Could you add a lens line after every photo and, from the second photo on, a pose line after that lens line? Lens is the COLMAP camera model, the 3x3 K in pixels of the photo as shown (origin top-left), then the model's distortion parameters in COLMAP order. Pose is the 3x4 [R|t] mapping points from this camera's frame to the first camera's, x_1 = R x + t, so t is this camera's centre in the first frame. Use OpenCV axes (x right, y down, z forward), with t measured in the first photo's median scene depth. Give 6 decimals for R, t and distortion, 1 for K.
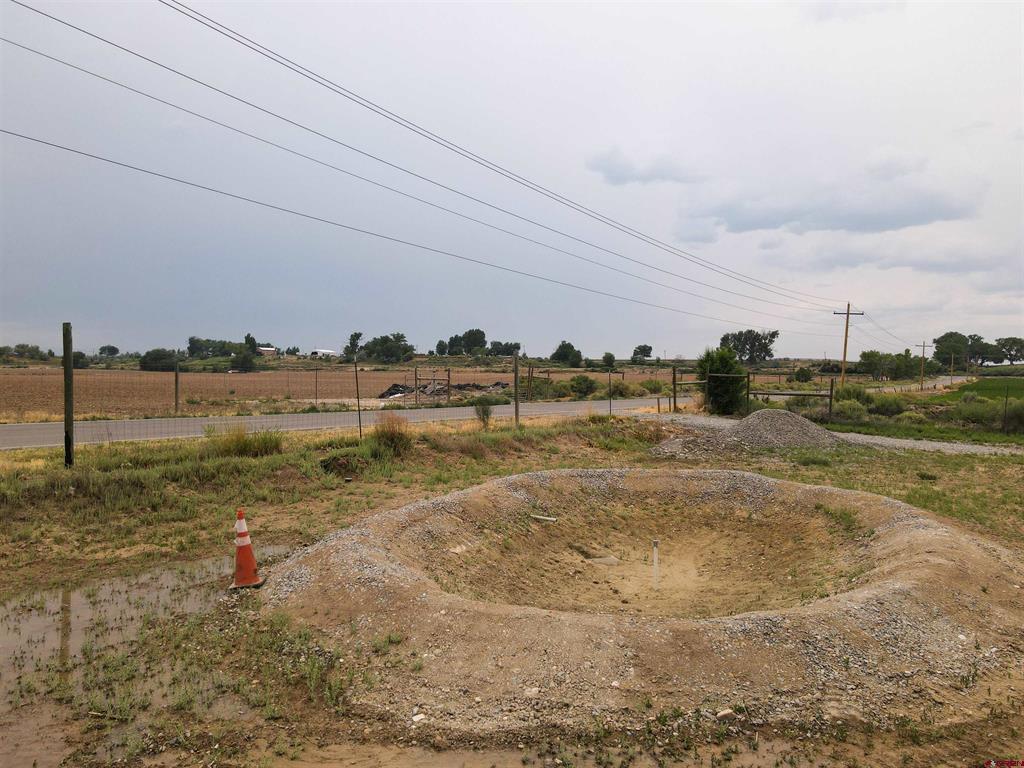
lens RADIAL K [[718.0, 0, 517.4], [0, 718.0, 380.2], [0, 0, 1]] dist [-0.014331, 0.002860]
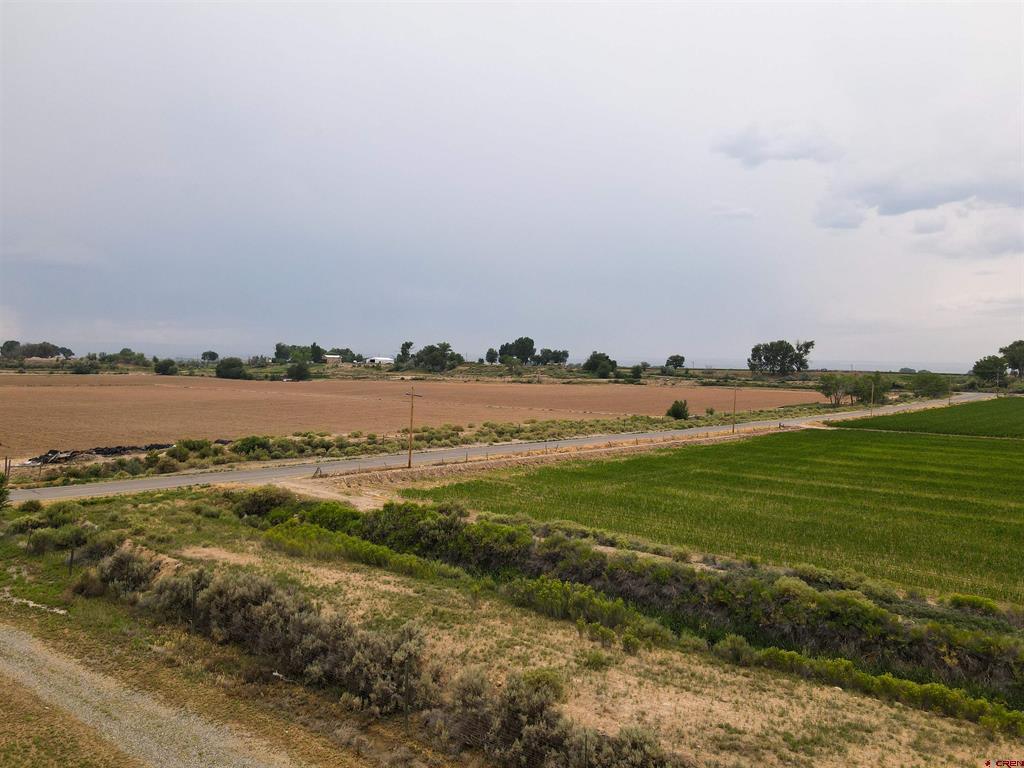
lens RADIAL K [[750.0, 0, 498.6], [0, 750.0, 377.5], [0, 0, 1]] dist [0.013443, 0.002578]
pose [[0.980923, 0.005179, -0.194330, 0.119219], [-0.005360, 0.999986, -0.000408, -0.014797], [0.194325, 0.001442, 0.980936, -0.045675]]
